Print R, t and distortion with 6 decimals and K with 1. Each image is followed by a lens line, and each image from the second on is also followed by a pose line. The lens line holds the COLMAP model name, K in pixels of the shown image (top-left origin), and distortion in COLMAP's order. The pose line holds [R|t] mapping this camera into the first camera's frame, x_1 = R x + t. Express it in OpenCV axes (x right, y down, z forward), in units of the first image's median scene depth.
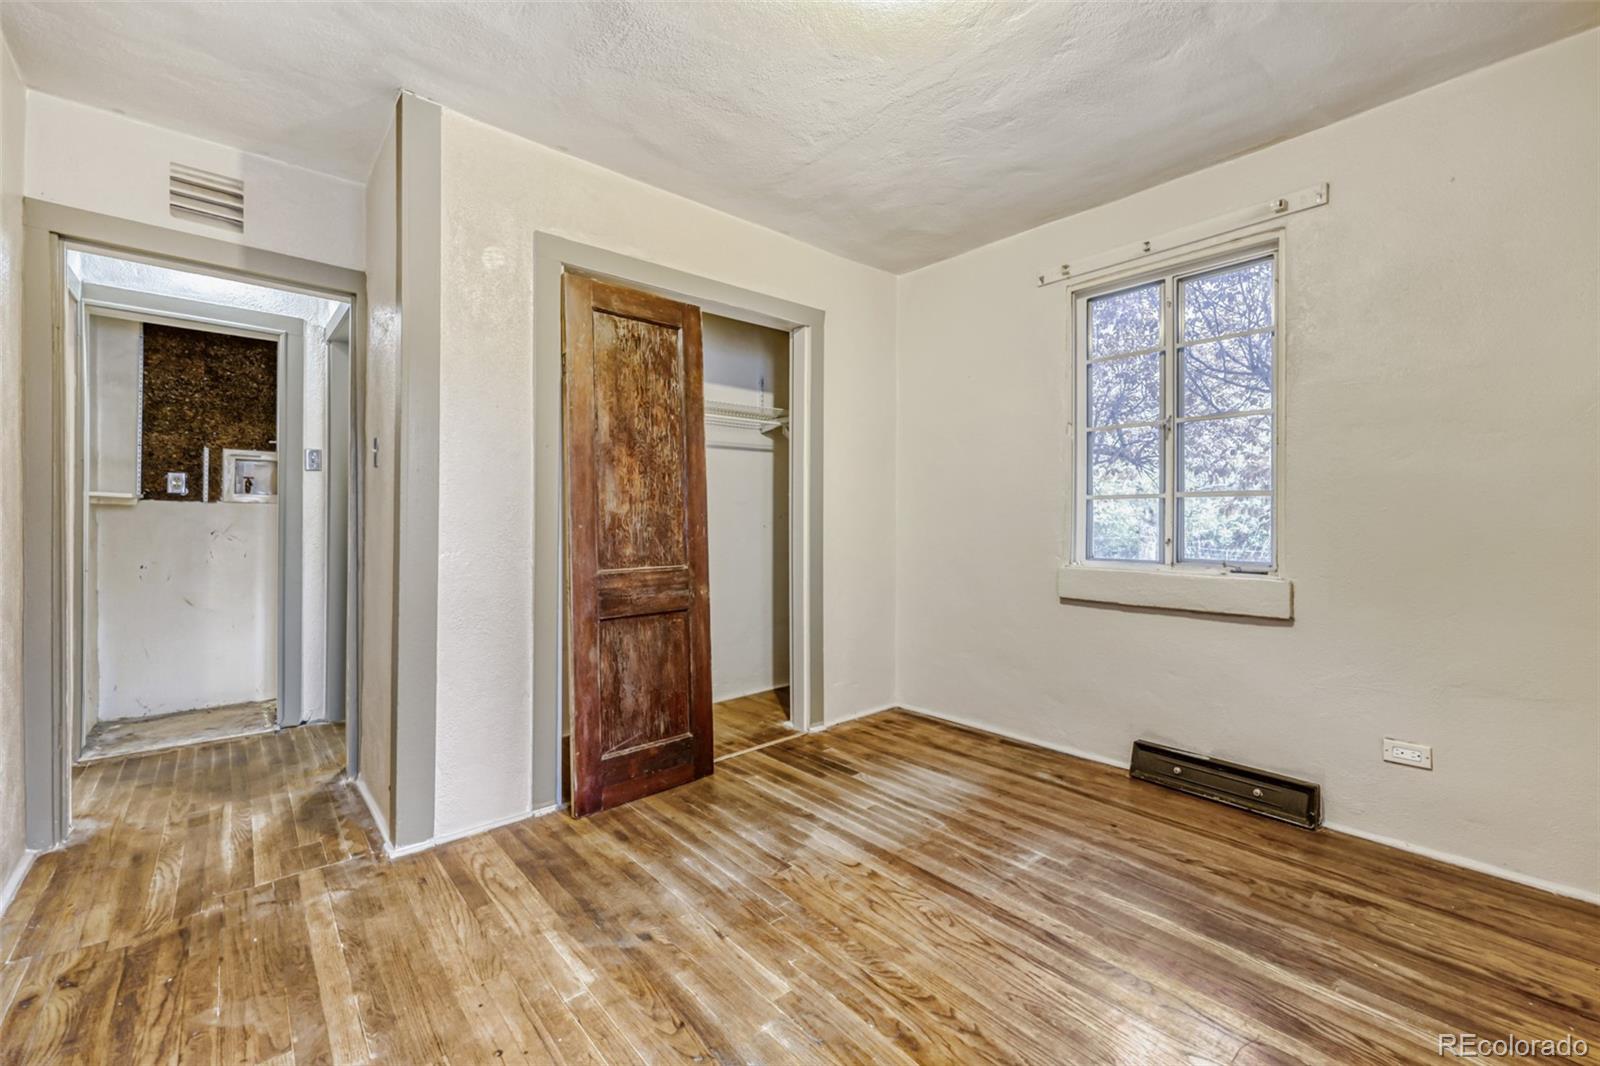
lens RADIAL K [[648.8, 0, 796.7], [0, 648.8, 528.8], [0, 0, 1]] dist [-0.000745, -0.000270]
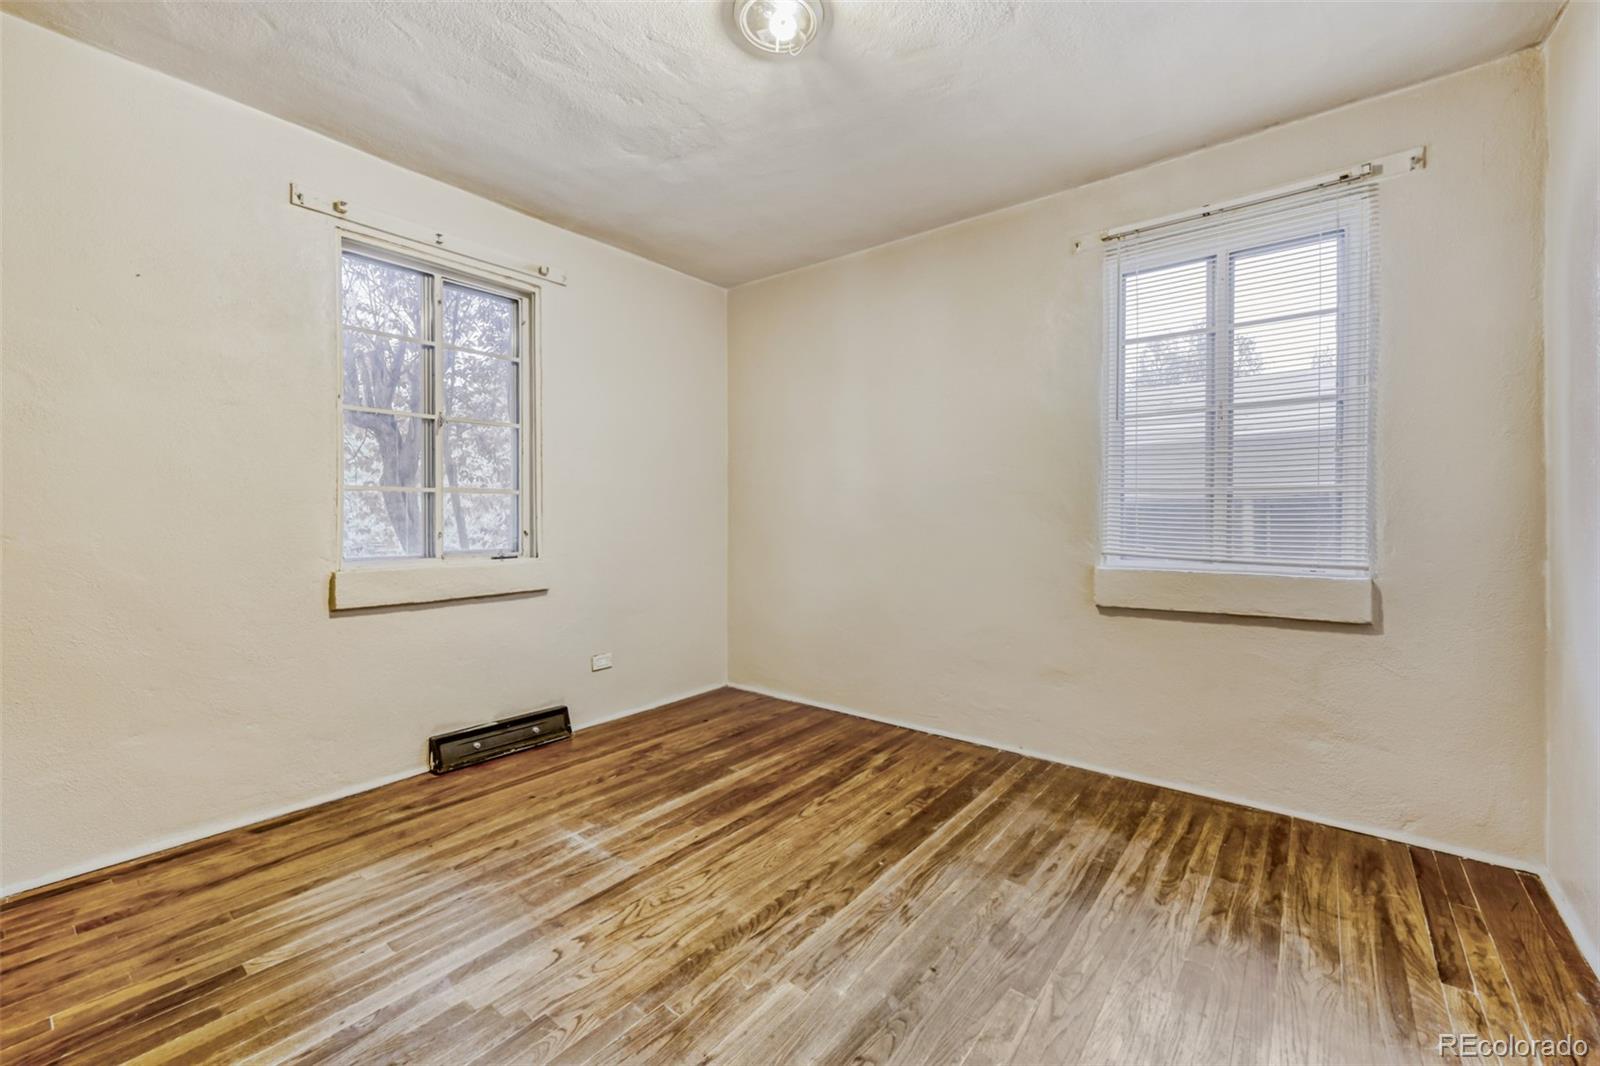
lens RADIAL K [[648.8, 0, 796.7], [0, 648.8, 528.8], [0, 0, 1]] dist [-0.000745, -0.000270]
pose [[-0.180303, -0.021793, 0.983370, -0.644573], [0.015094, 0.999576, 0.024919, -0.008015], [-0.983495, 0.019336, -0.179897, 0.758981]]
